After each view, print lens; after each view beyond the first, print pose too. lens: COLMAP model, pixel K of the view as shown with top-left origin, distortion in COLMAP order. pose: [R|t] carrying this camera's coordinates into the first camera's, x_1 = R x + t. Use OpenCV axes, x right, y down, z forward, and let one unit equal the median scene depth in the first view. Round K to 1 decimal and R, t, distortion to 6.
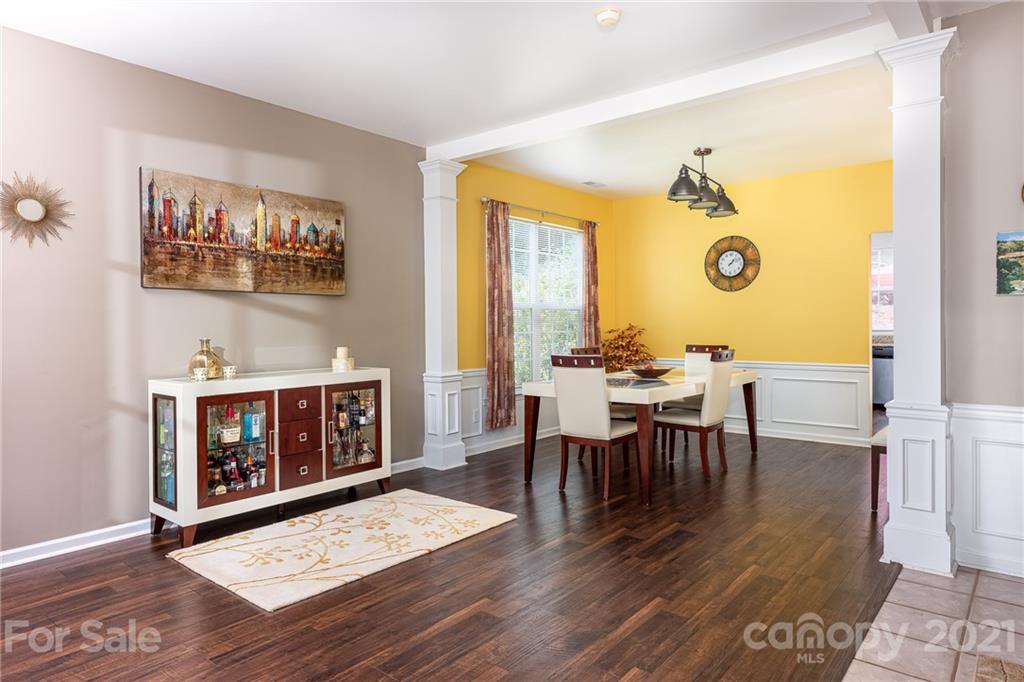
lens RADIAL K [[626.3, 0, 512.0], [0, 626.3, 341.0], [0, 0, 1]] dist [0.001960, -0.000378]
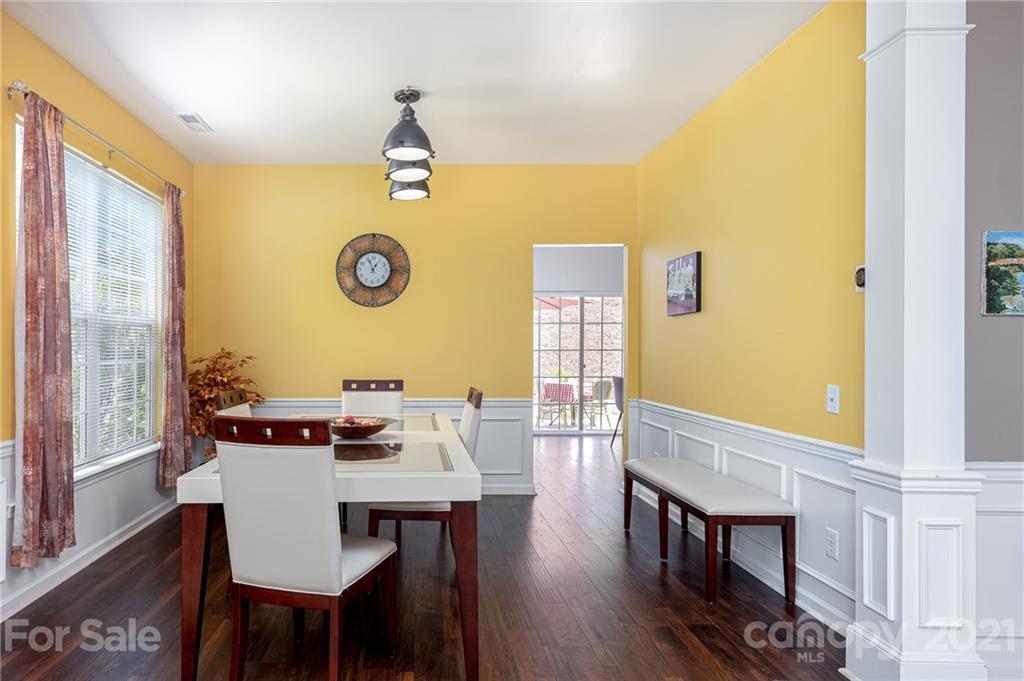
lens RADIAL K [[716.1, 0, 511.7], [0, 716.1, 355.8], [0, 0, 1]] dist [0.002152, -0.001178]
pose [[0.772108, -0.000348, 0.635491, -0.097512], [0.012057, 0.999828, -0.014102, -0.008844], [-0.635376, 0.018551, 0.771980, 0.330658]]
